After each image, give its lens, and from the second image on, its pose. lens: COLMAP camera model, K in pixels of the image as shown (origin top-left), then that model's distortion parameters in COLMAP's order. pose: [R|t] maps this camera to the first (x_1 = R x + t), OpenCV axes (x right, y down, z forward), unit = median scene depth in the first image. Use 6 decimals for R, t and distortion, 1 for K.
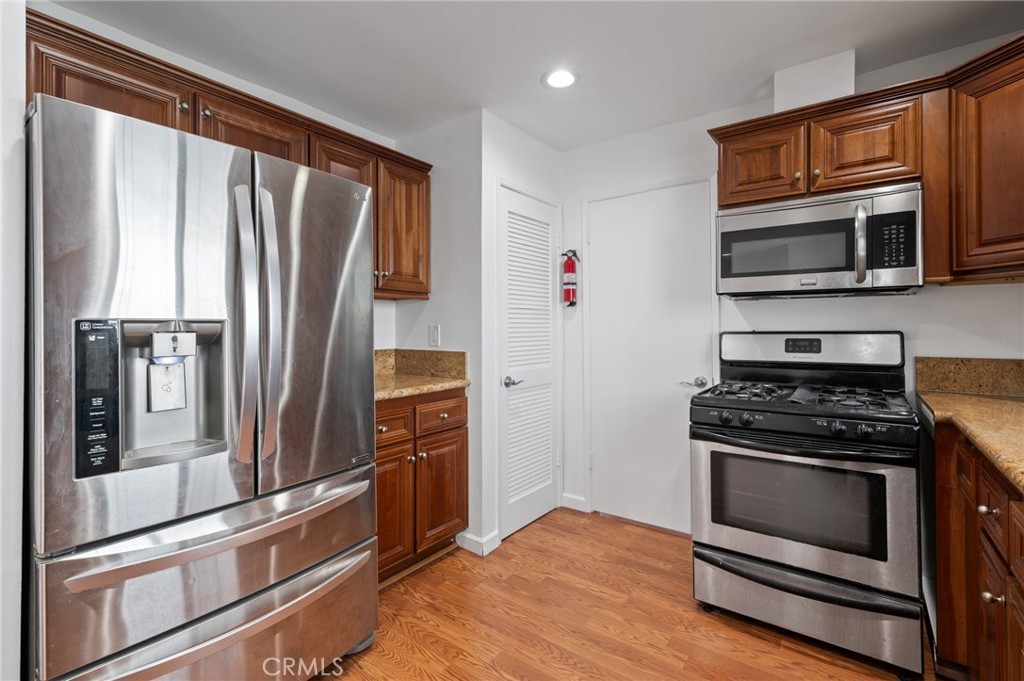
lens RADIAL K [[461.7, 0, 511.9], [0, 461.7, 325.4], [0, 0, 1]] dist [0.002210, 0.000018]
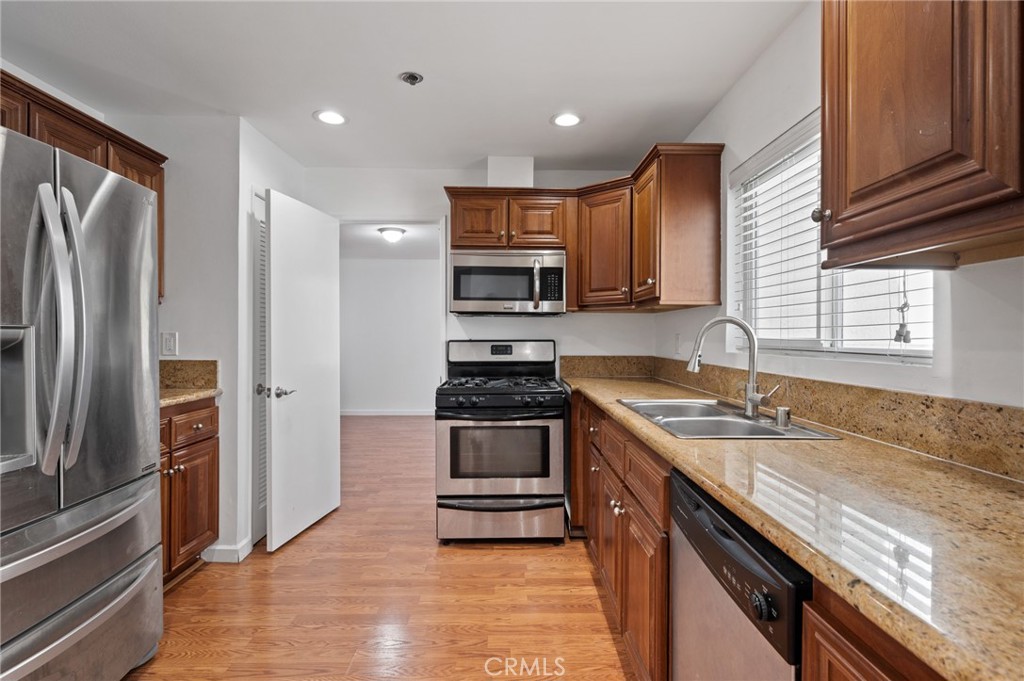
lens RADIAL K [[495.1, 0, 512.0], [0, 495.1, 340.5], [0, 0, 1]] dist [-0.000305, -0.000259]
pose [[0.796371, 0.001553, 0.604807, -0.301003], [-0.008946, 0.999918, 0.009212, 0.000240], [-0.604743, -0.012747, 0.796319, -0.267691]]
